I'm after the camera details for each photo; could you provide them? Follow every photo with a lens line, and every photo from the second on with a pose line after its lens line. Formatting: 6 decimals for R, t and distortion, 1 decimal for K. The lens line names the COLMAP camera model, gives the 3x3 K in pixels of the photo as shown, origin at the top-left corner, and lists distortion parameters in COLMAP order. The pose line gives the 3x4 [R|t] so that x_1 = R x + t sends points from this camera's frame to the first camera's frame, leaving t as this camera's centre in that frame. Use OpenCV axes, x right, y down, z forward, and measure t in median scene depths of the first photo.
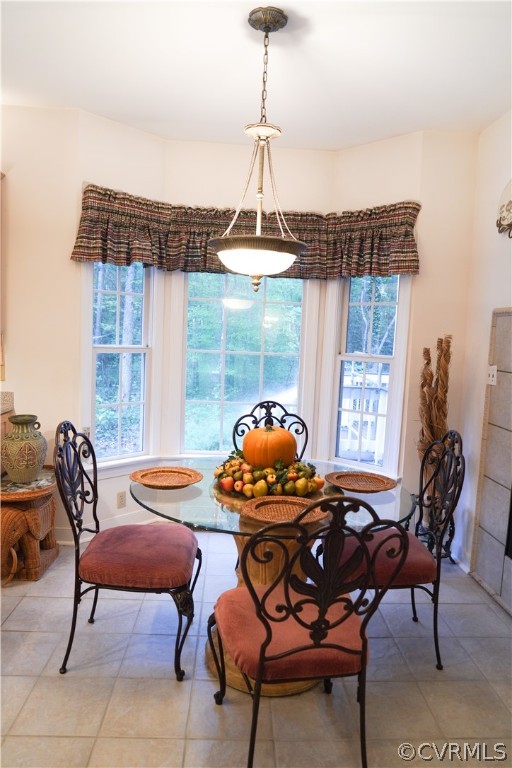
lens RADIAL K [[519.8, 0, 255.4], [0, 519.8, 386.8], [0, 0, 1]] dist [-0.041299, 0.020316]
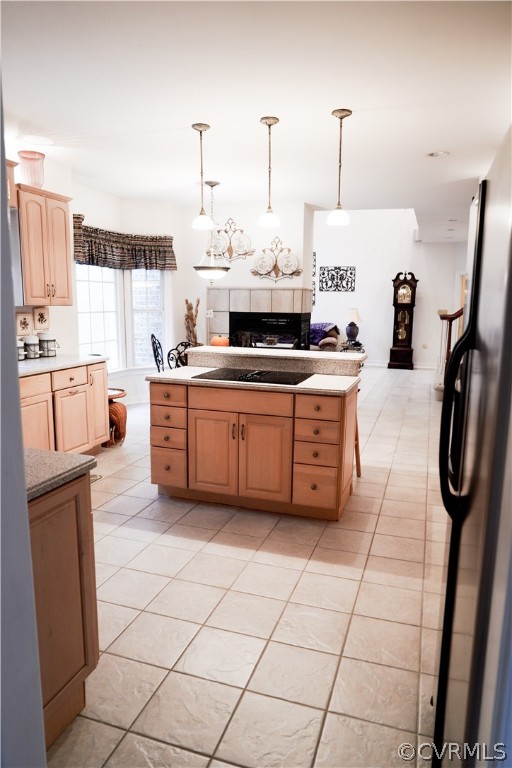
lens RADIAL K [[519.8, 0, 255.5], [0, 519.8, 386.7], [0, 0, 1]] dist [-0.041299, 0.020316]
pose [[0.540403, -0.152142, 0.827537, -1.509087], [0.074621, 0.988307, 0.132970, 0.009485], [-0.838091, -0.010105, 0.545437, -0.542828]]
